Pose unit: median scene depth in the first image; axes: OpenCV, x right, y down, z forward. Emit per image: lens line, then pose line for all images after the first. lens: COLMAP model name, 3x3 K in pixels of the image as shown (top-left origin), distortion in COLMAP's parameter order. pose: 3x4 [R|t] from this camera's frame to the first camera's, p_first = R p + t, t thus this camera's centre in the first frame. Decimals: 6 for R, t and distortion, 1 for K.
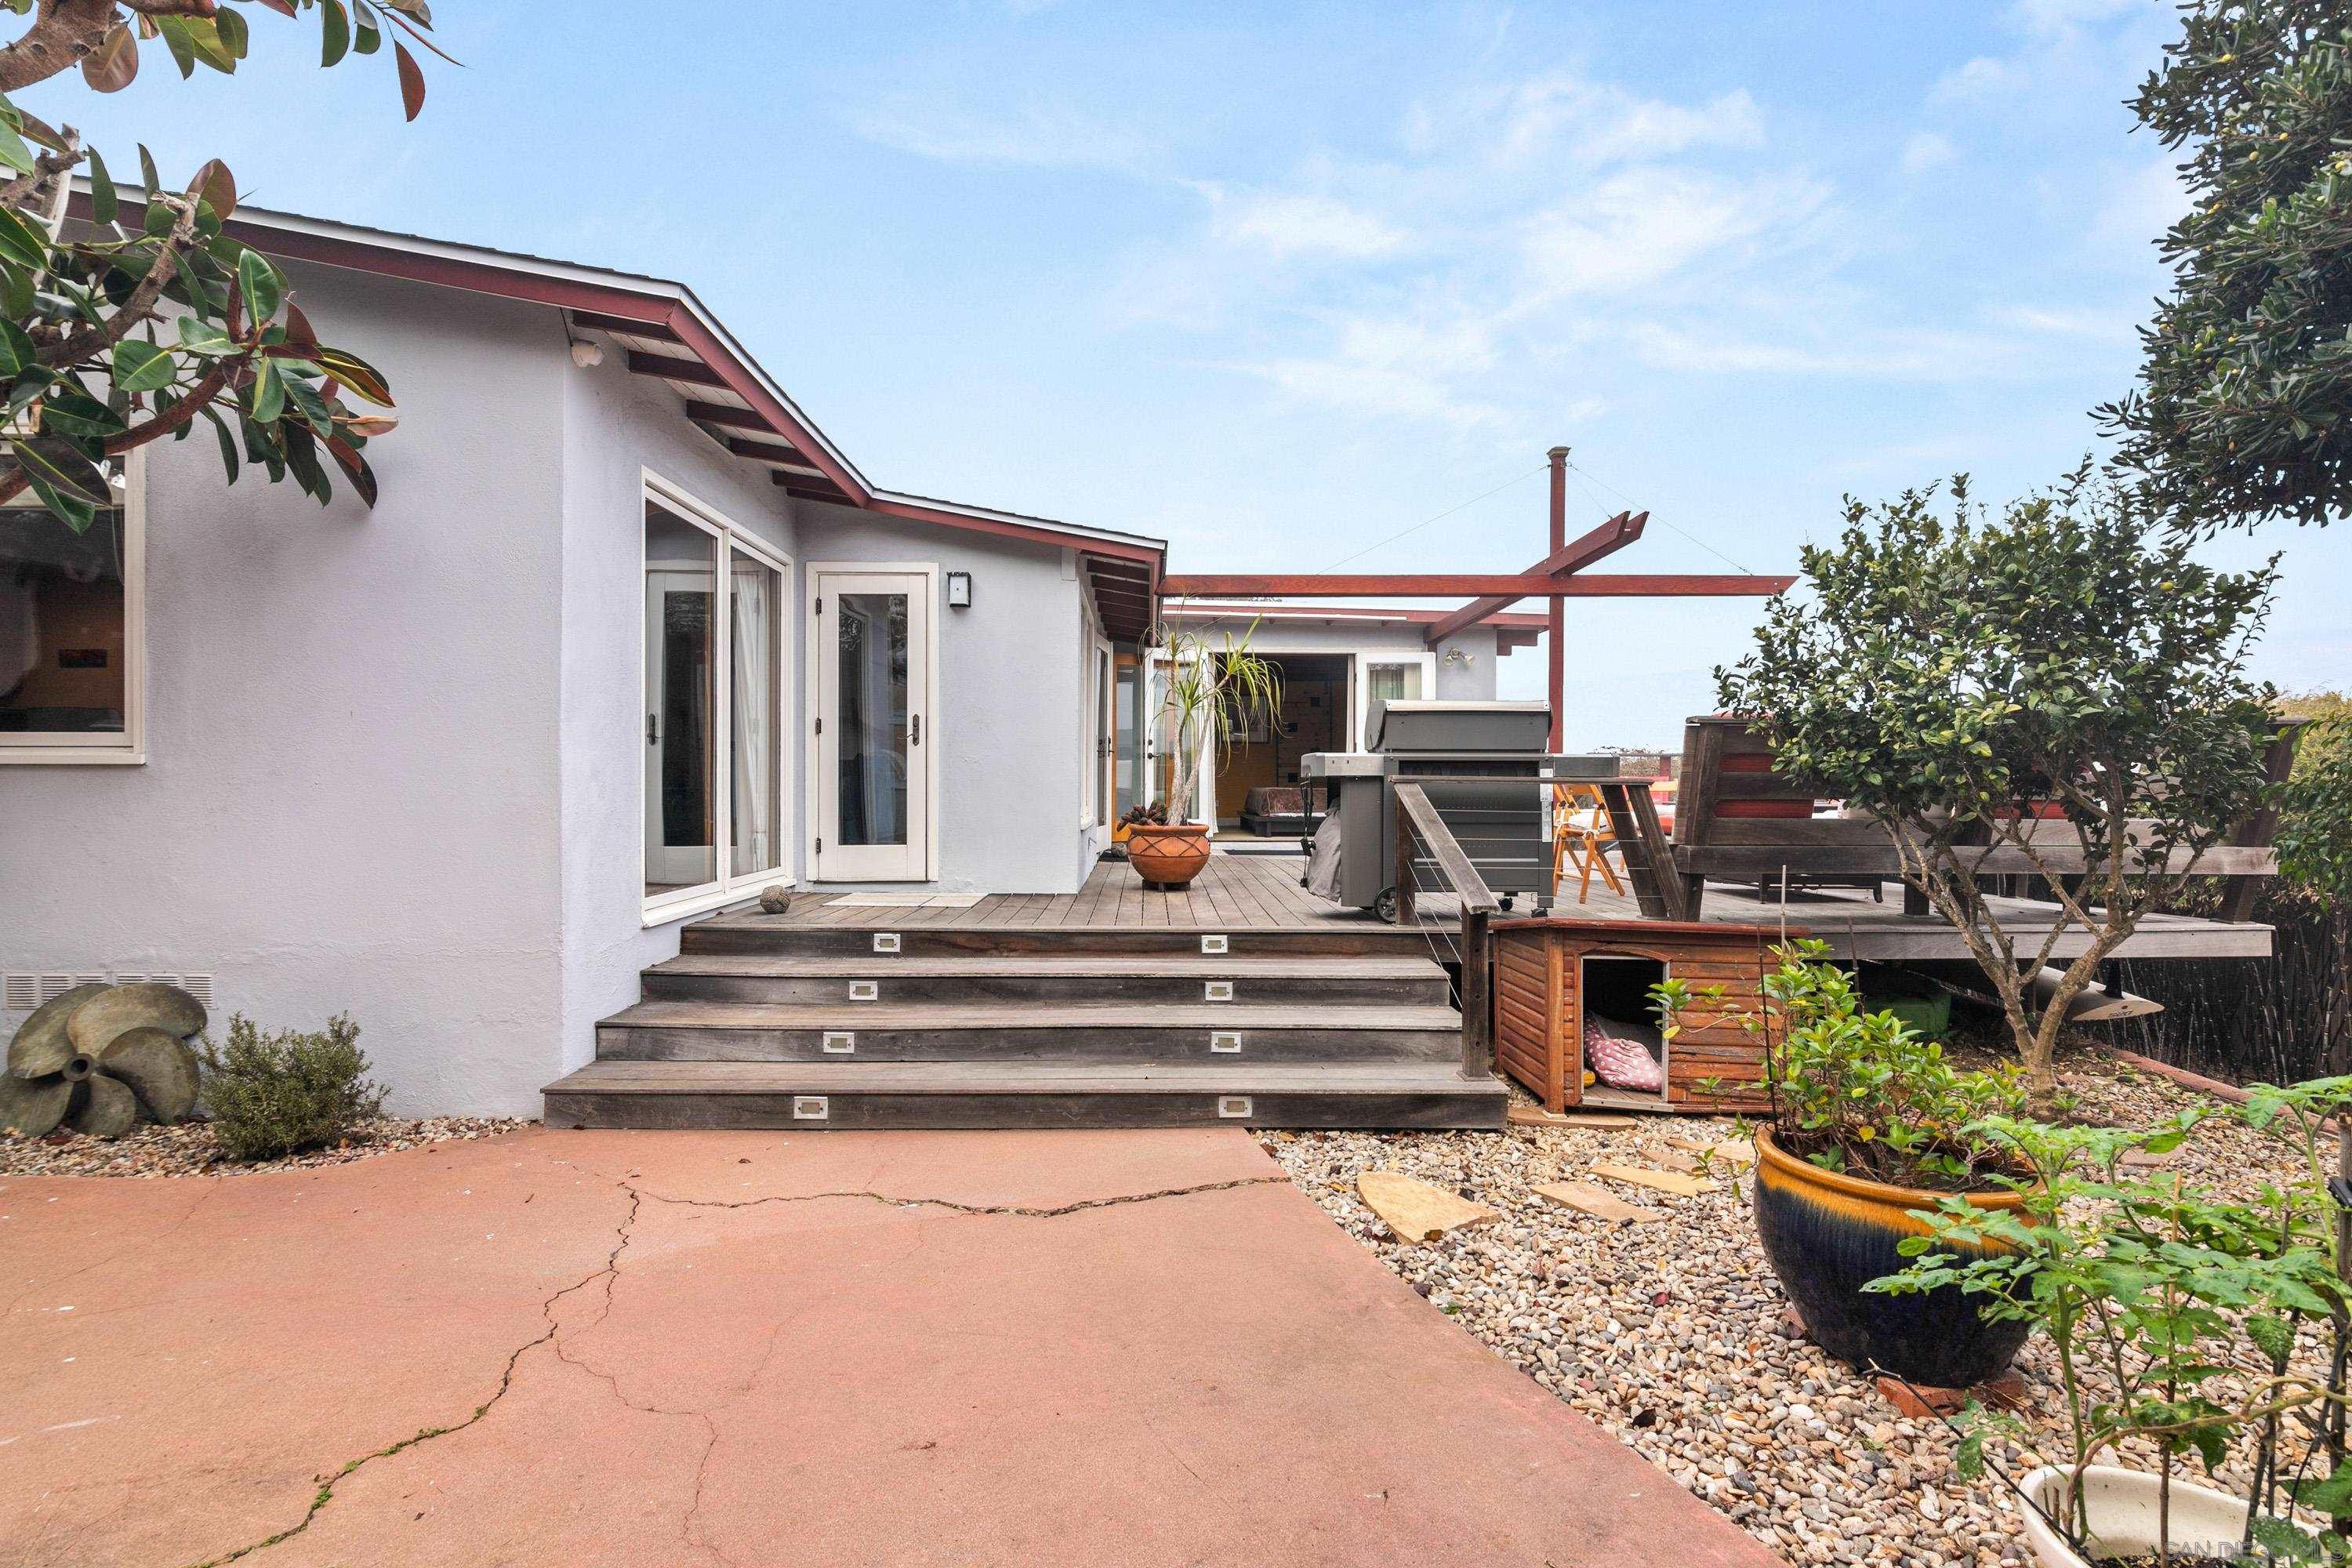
lens RADIAL K [[1102.1, 0, 1152.9], [0, 1102.1, 786.4], [0, 0, 1]] dist [0.004334, -0.000949]
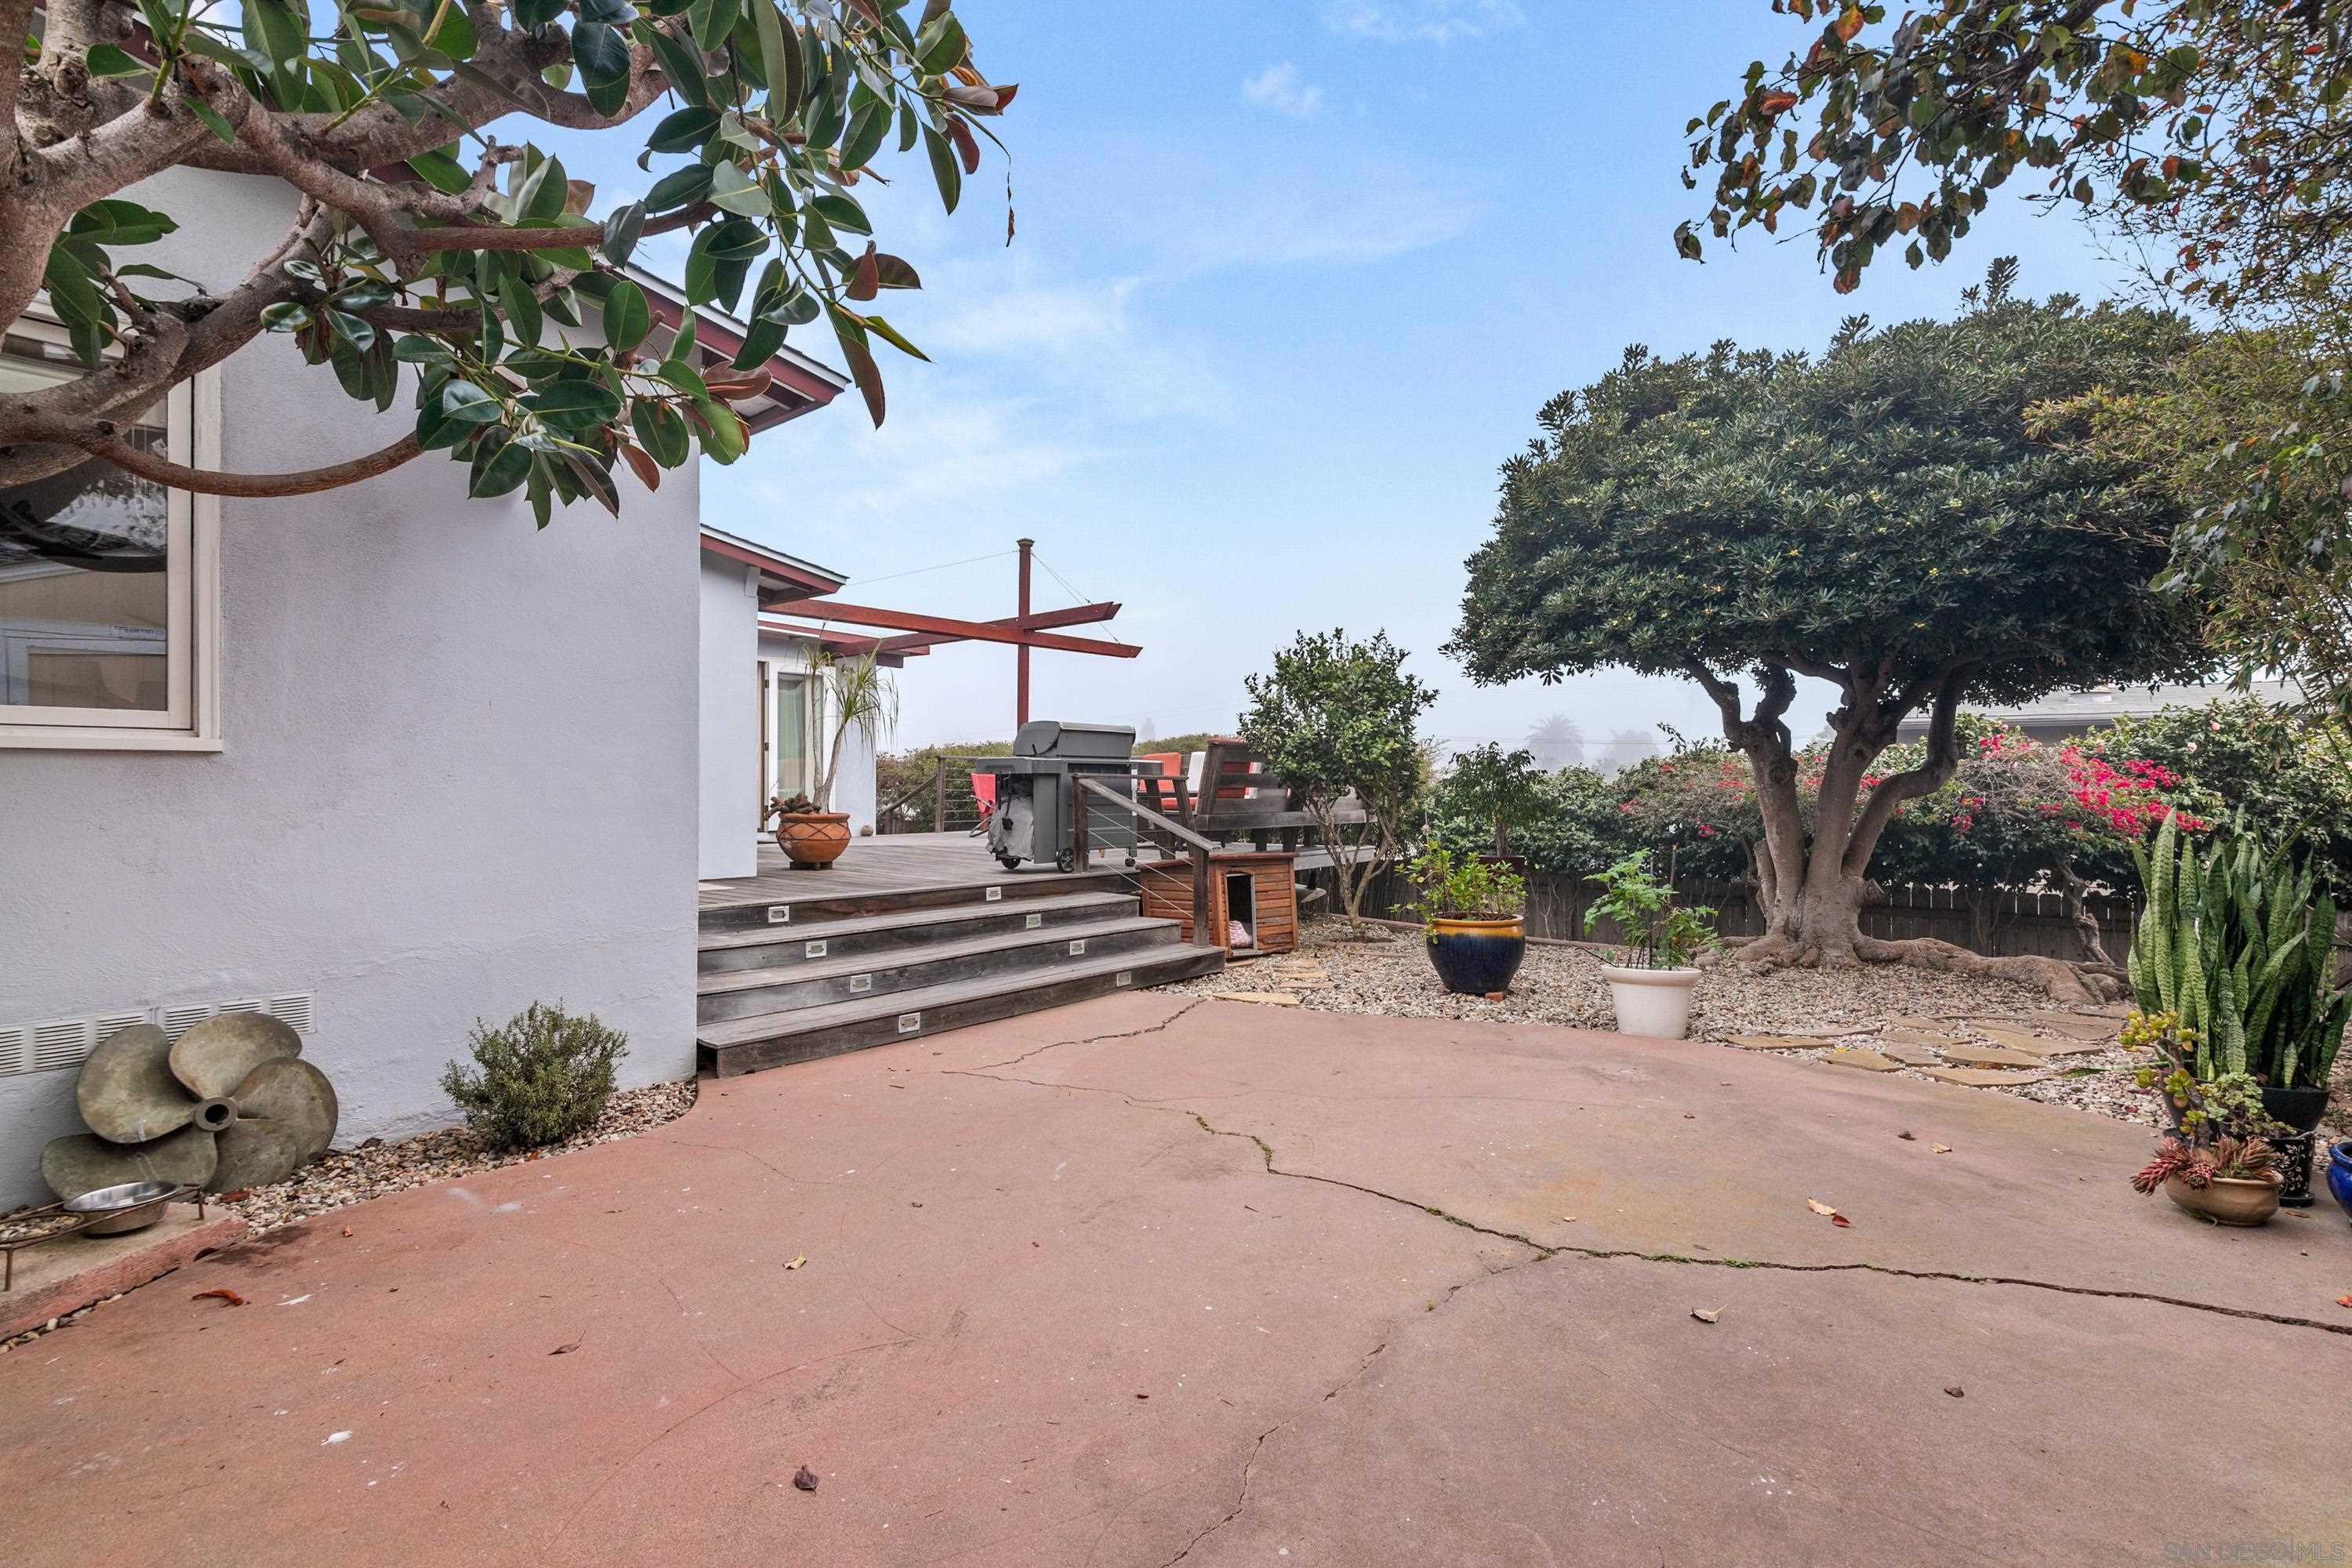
lens RADIAL K [[1102.1, 0, 1191.8], [0, 1102.1, 783.5], [0, 0, 1]] dist [0.004334, -0.000949]
pose [[0.633428, -0.001493, 0.773800, -1.046017], [0.002348, 0.999997, 0.000007, 0.005707], [-0.773798, 0.001812, 0.633430, -0.089361]]
